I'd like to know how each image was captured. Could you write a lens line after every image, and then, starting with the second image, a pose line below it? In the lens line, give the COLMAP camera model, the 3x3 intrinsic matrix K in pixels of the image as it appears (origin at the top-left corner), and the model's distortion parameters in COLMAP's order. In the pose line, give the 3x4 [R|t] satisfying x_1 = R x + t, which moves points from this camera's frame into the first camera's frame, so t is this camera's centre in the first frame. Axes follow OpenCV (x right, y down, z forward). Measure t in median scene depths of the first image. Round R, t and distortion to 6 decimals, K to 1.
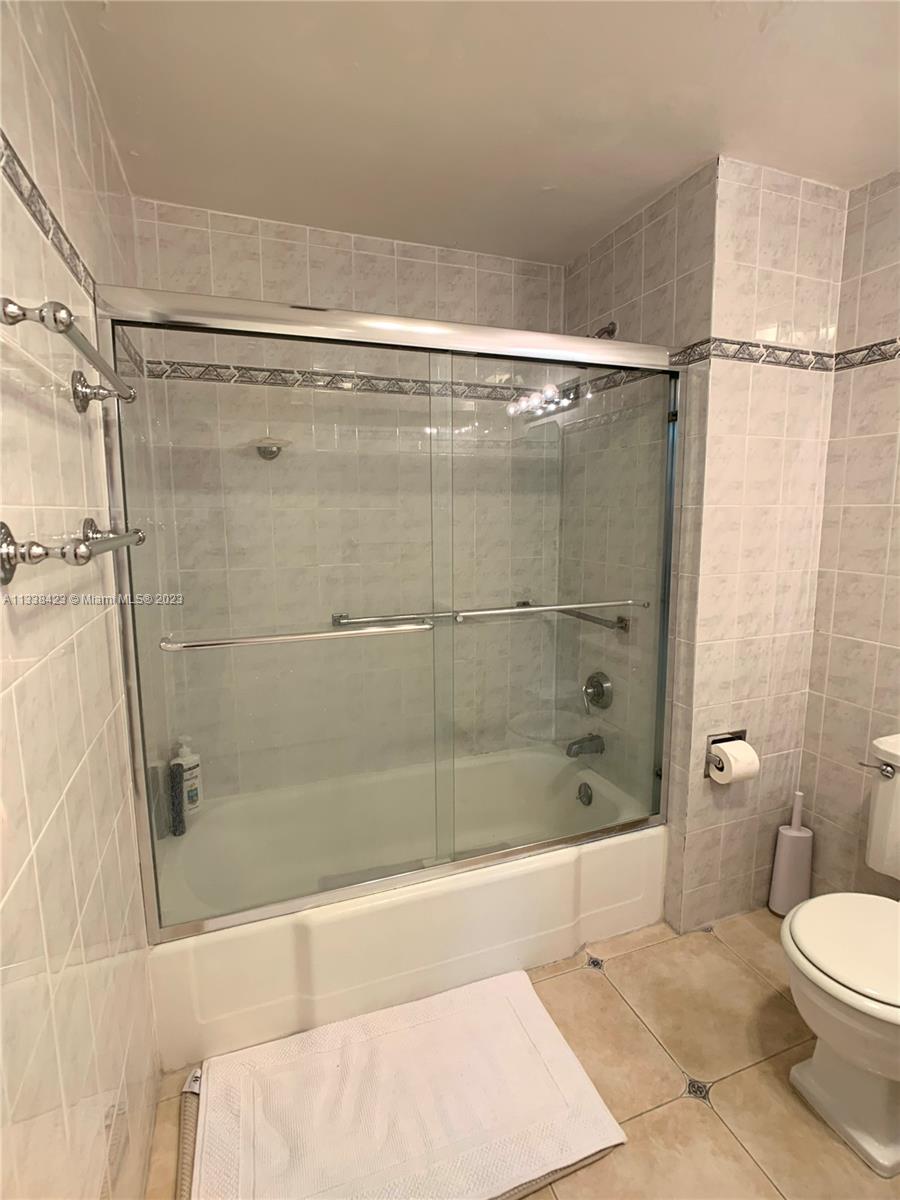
lens RADIAL K [[593.3, 0, 453.0], [0, 593.3, 593.6], [0, 0, 1]] dist [-0.016401, -0.000406]
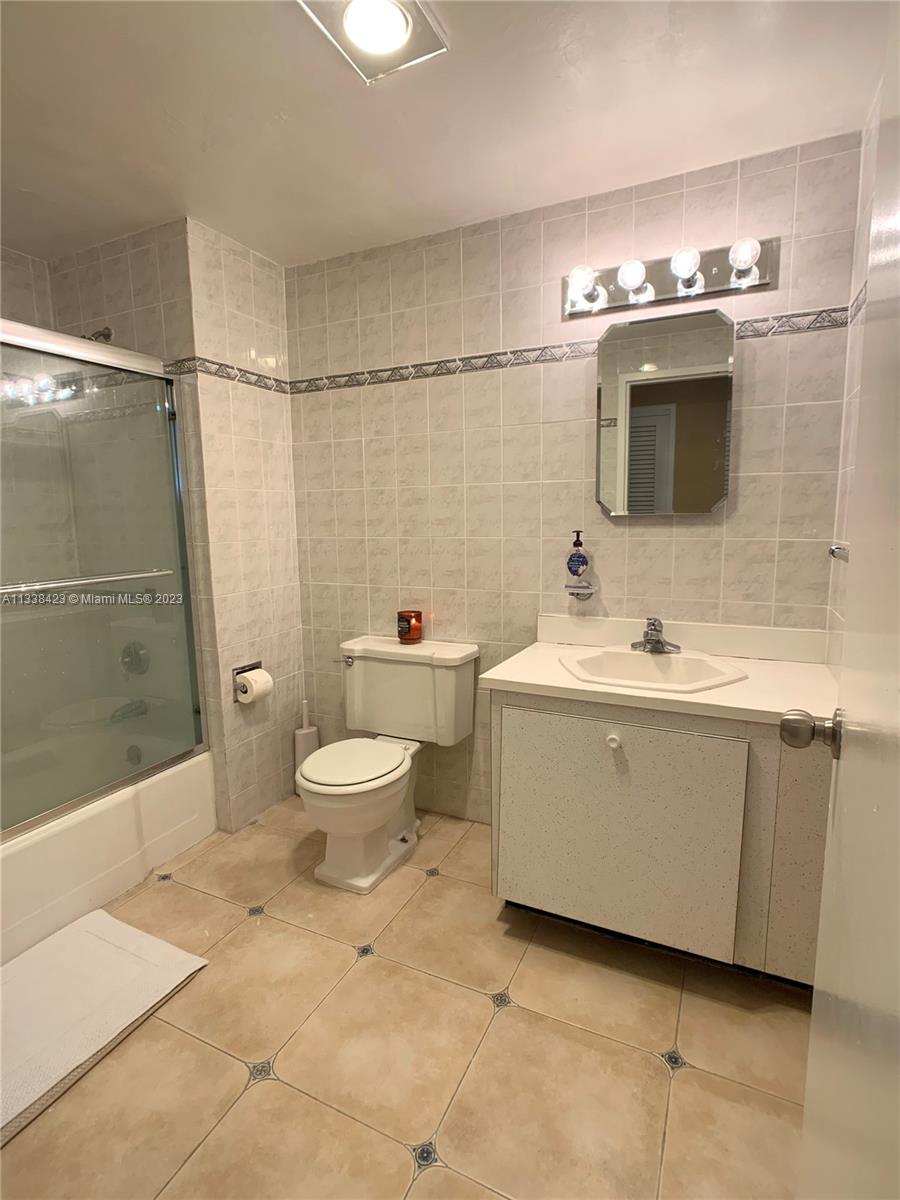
lens RADIAL K [[593.3, 0, 453.0], [0, 593.3, 593.6], [0, 0, 1]] dist [-0.016401, -0.000406]
pose [[0.720470, -0.104341, 0.685591, -0.083942], [0.112783, 0.993084, 0.032619, 0.089860], [-0.684253, 0.053822, 0.727256, -0.261671]]
